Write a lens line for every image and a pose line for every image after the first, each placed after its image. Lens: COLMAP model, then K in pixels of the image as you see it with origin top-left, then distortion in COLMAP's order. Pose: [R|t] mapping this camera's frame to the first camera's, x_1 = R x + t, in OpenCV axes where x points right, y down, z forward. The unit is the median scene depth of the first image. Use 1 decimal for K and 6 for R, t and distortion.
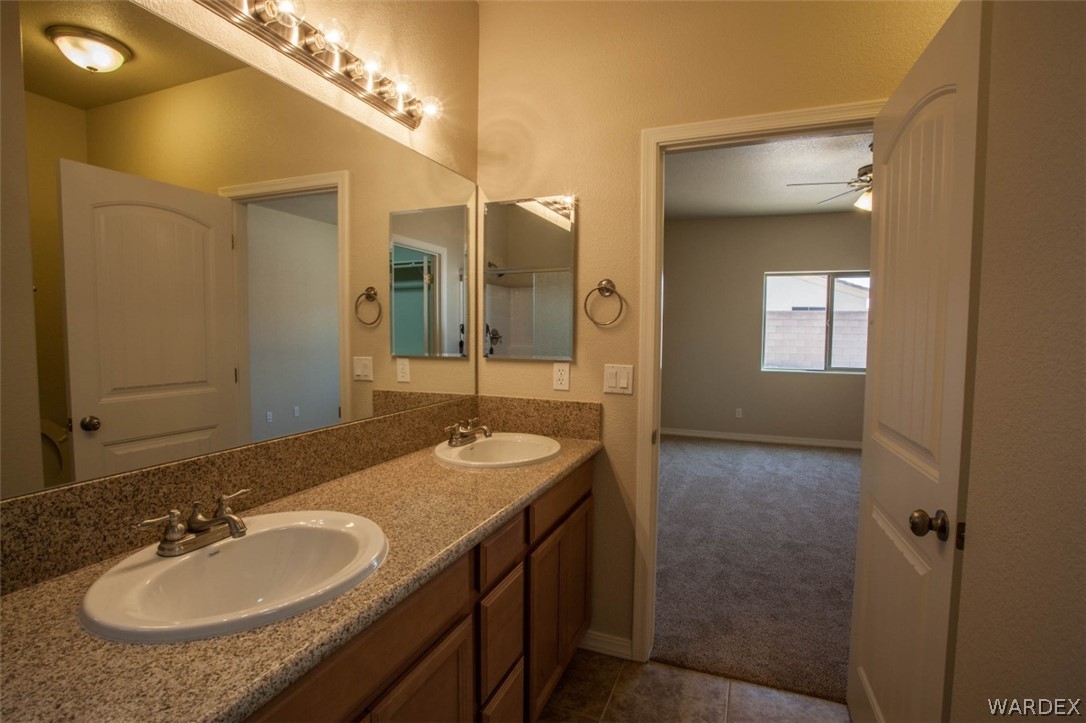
lens RADIAL K [[528.9, 0, 542.5], [0, 528.9, 362.5], [0, 0, 1]] dist [-0.032349, 0.000190]
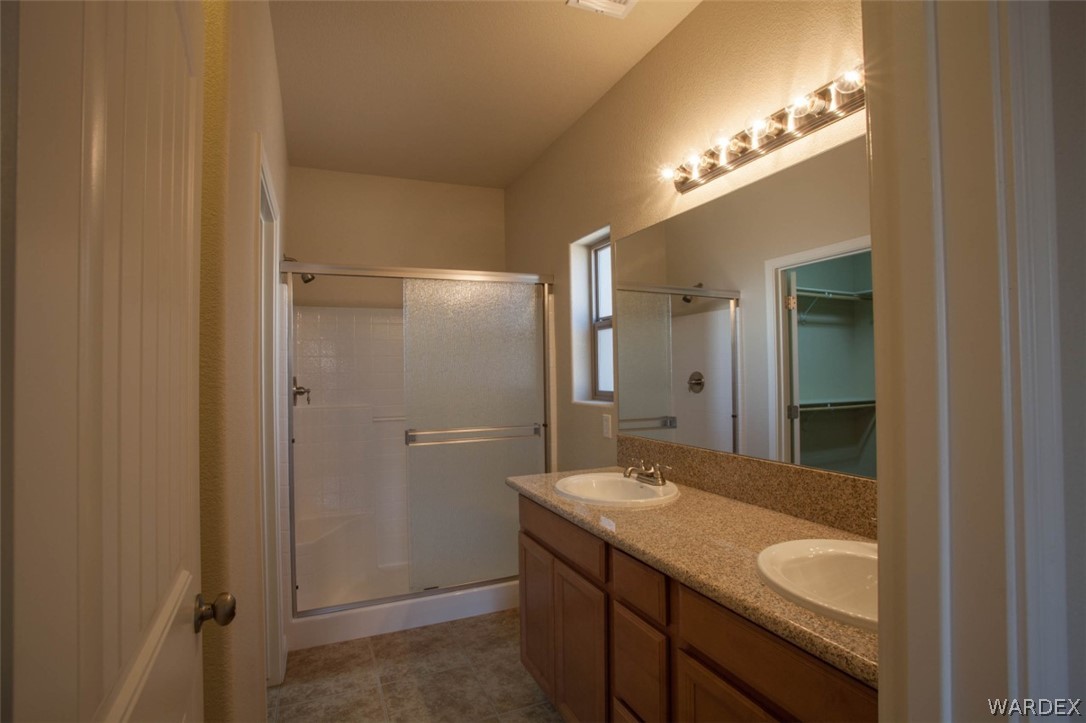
lens RADIAL K [[528.9, 0, 543.5], [0, 528.9, 366.1], [0, 0, 1]] dist [-0.032349, 0.000190]
pose [[-0.707623, -0.009371, -0.706528, 0.721228], [-0.032141, 0.999304, 0.018936, -0.082309], [0.705859, 0.036108, -0.707432, 1.452337]]
